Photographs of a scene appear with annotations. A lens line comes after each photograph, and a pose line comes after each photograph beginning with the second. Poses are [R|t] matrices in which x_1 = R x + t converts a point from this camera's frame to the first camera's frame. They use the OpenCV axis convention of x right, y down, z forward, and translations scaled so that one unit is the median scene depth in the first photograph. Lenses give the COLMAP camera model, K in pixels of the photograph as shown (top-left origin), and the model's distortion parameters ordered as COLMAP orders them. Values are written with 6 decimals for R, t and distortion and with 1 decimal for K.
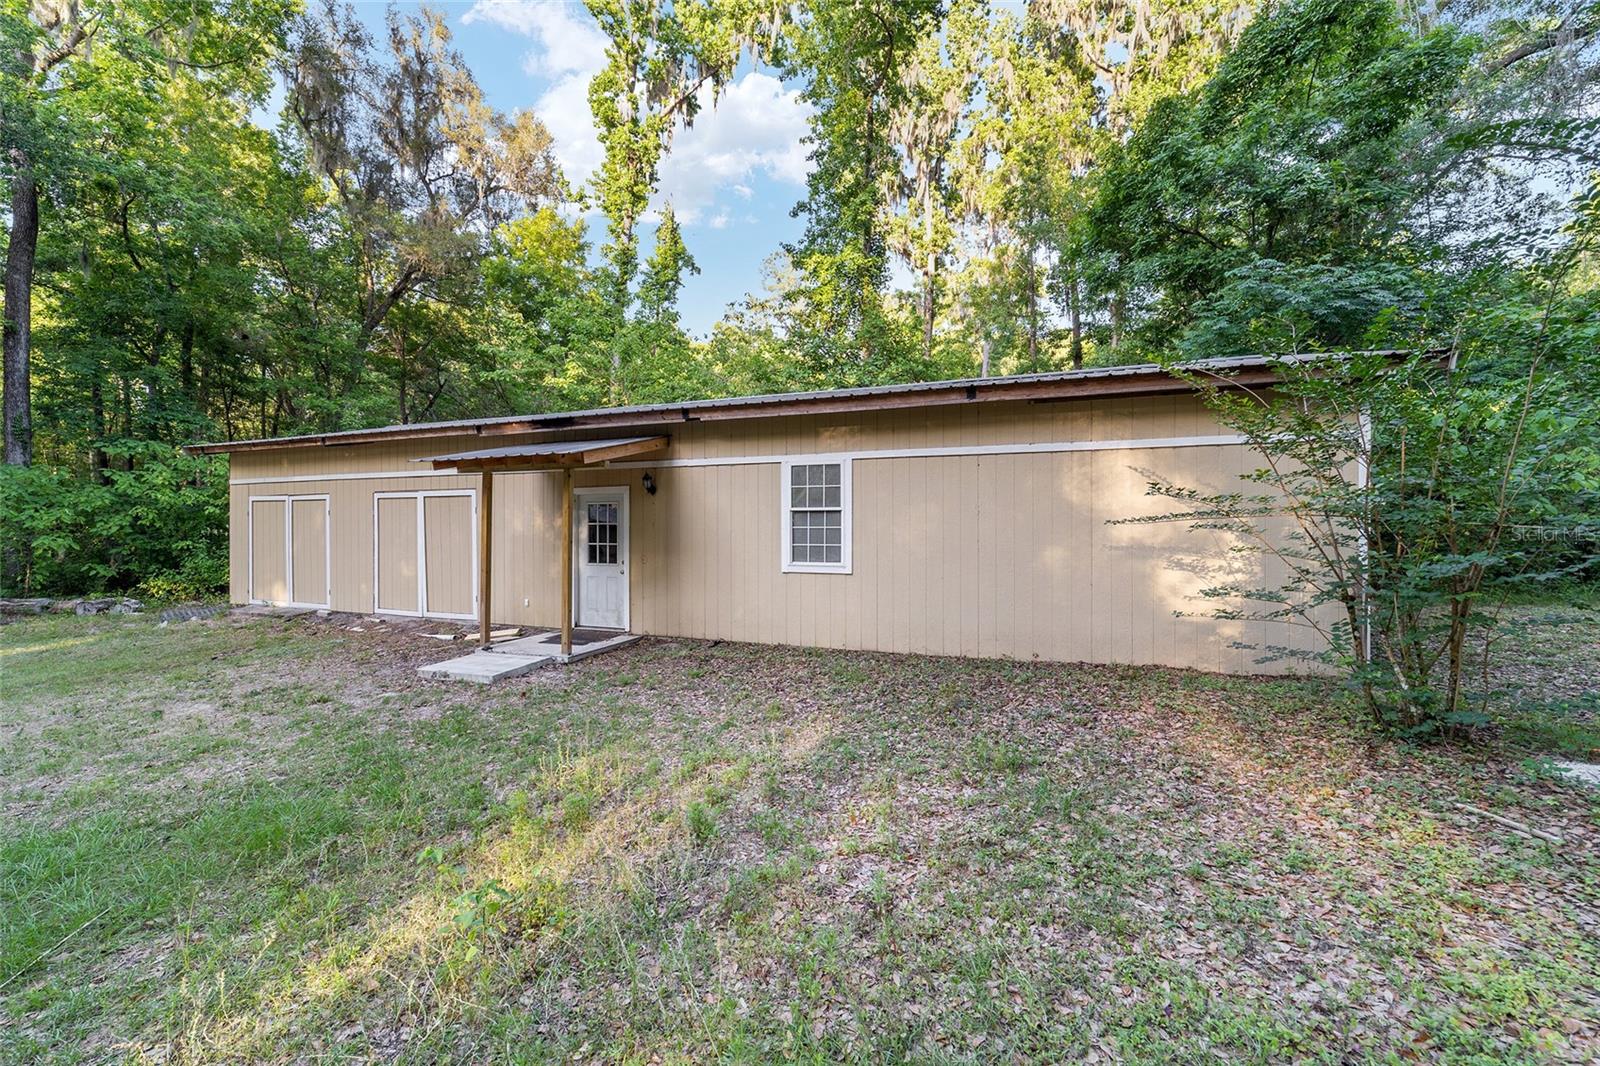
lens RADIAL K [[627.9, 0, 800.3], [0, 627.9, 527.6], [0, 0, 1]] dist [-0.008871, -0.000062]
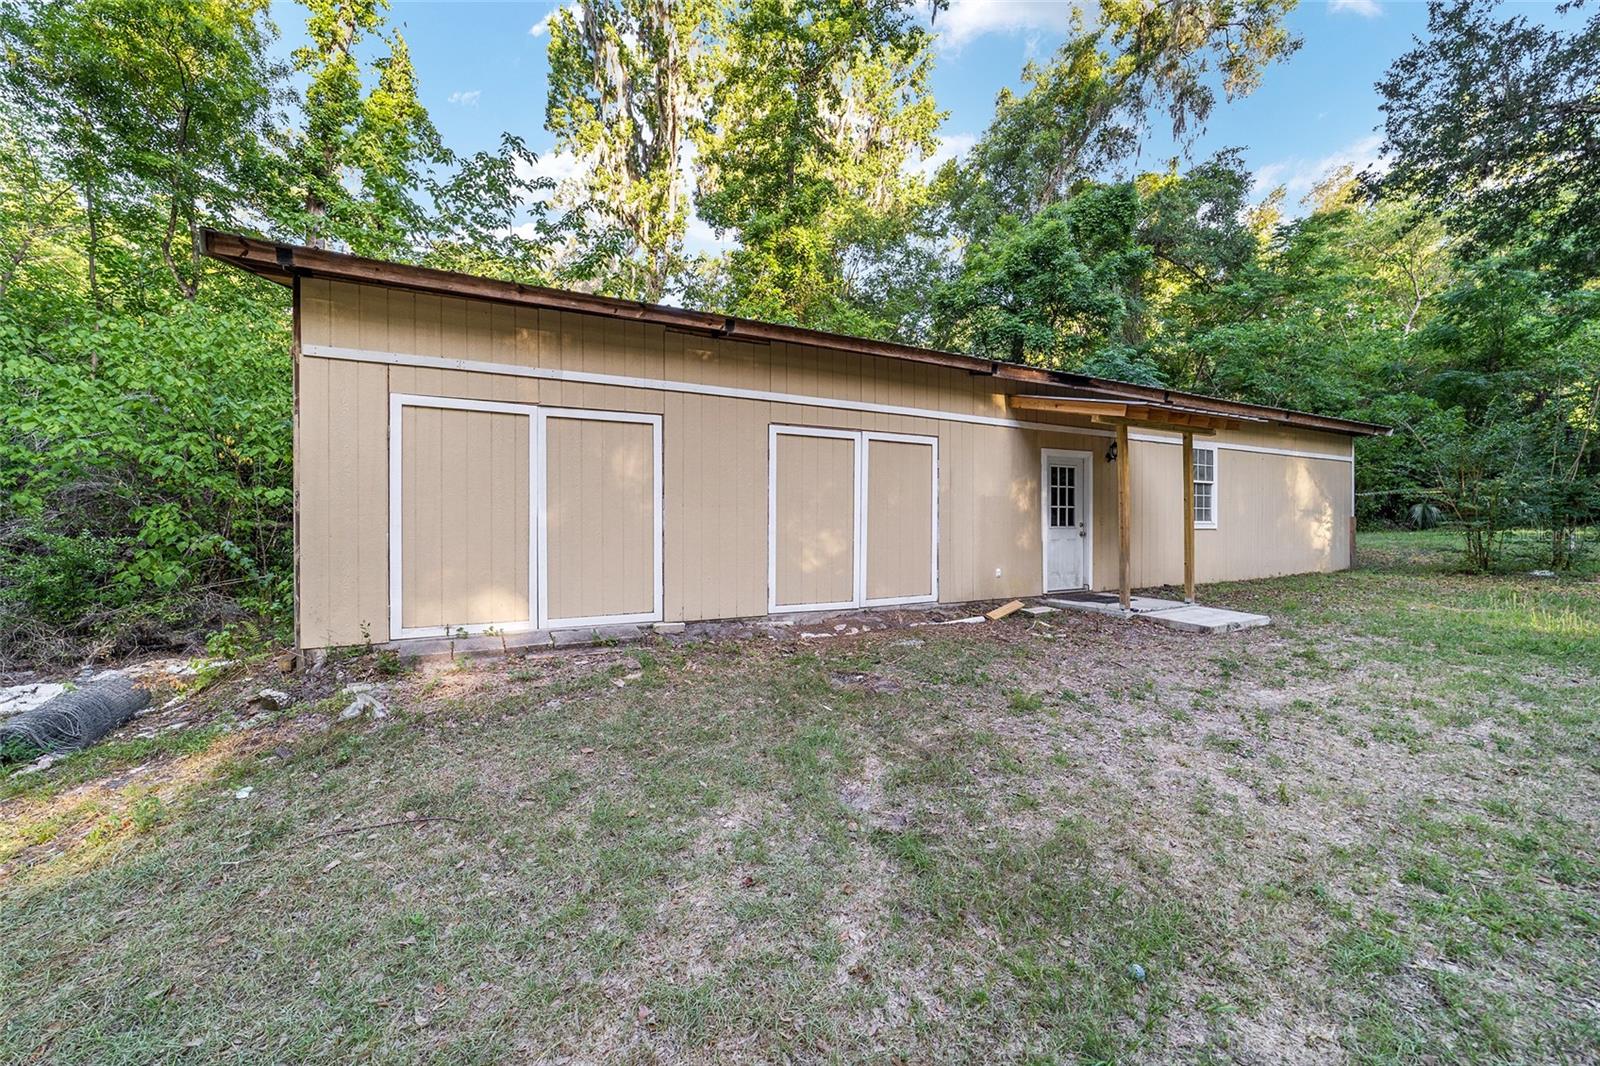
lens RADIAL K [[627.9, 0, 800.3], [0, 627.9, 527.6], [0, 0, 1]] dist [-0.008871, -0.000062]
pose [[0.658281, -0.005099, 0.752755, -1.312081], [-0.004315, 0.999935, 0.010547, 0.048912], [-0.752760, -0.010191, 0.658216, 0.640833]]
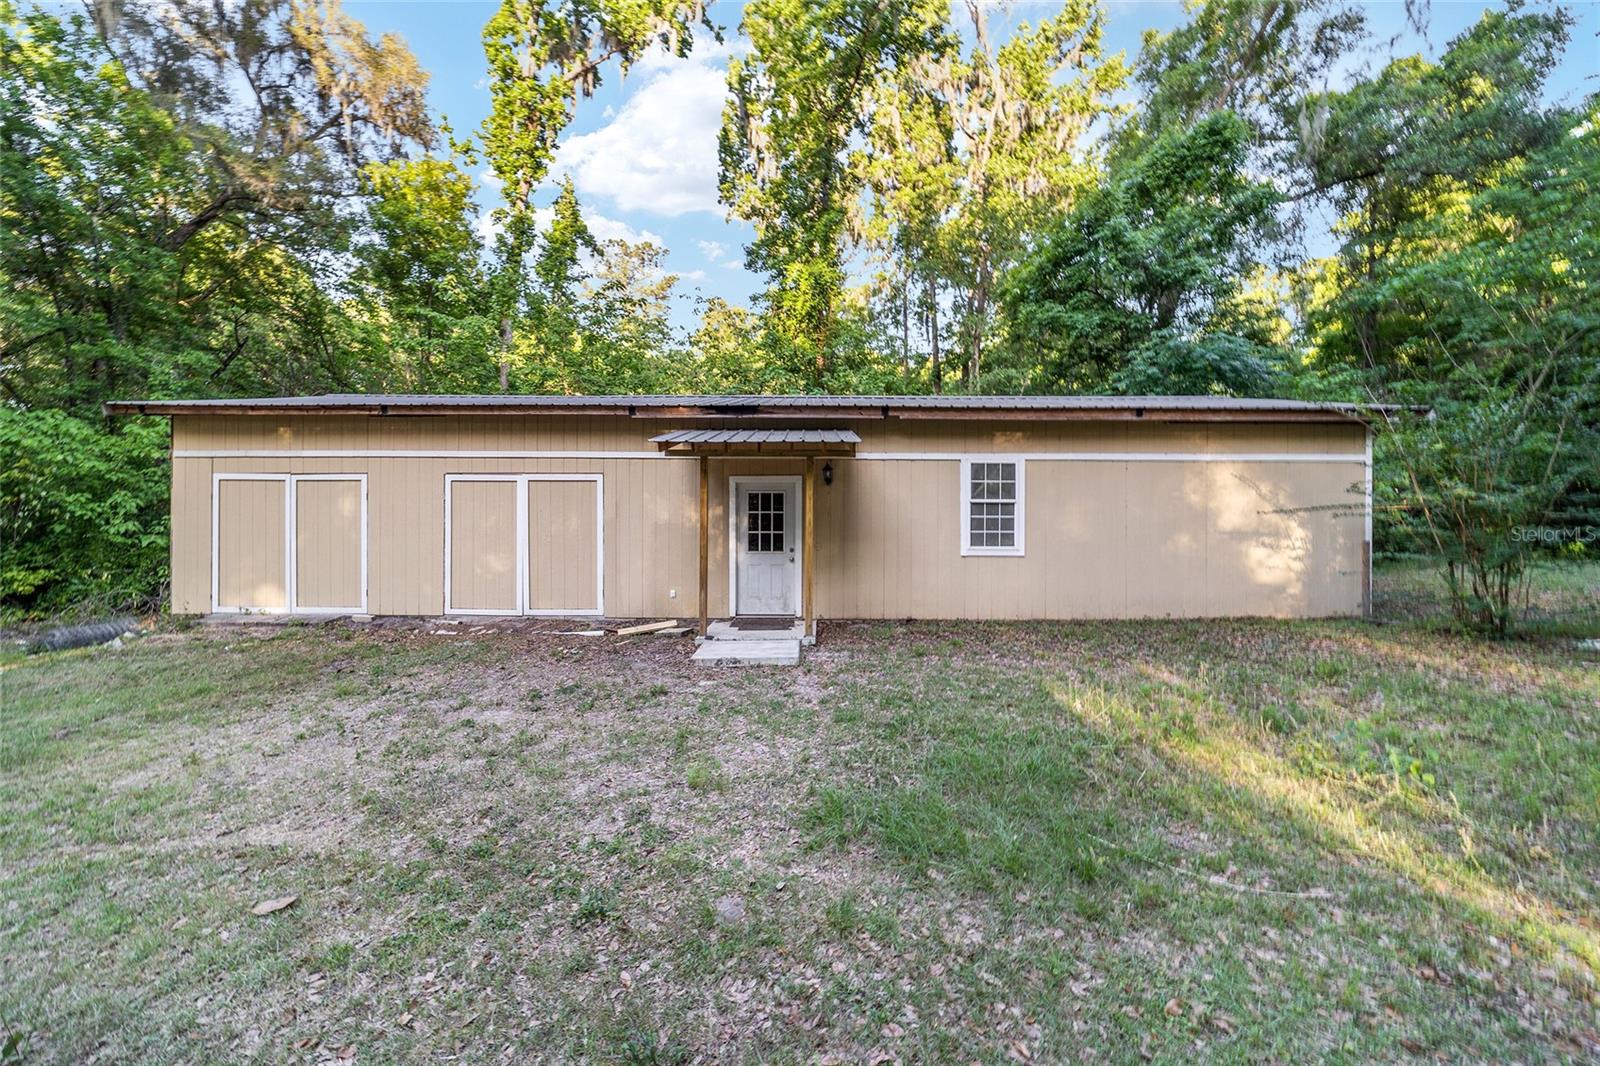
lens RADIAL K [[624.6, 0, 800.0], [0, 624.6, 533.0], [0, 0, 1]] dist [-0.008938, 0.000535]
pose [[0.936607, 0.003131, 0.350367, -0.603090], [-0.004786, 0.999981, 0.003856, 0.022594], [-0.350349, -0.005289, 0.936604, 0.032315]]
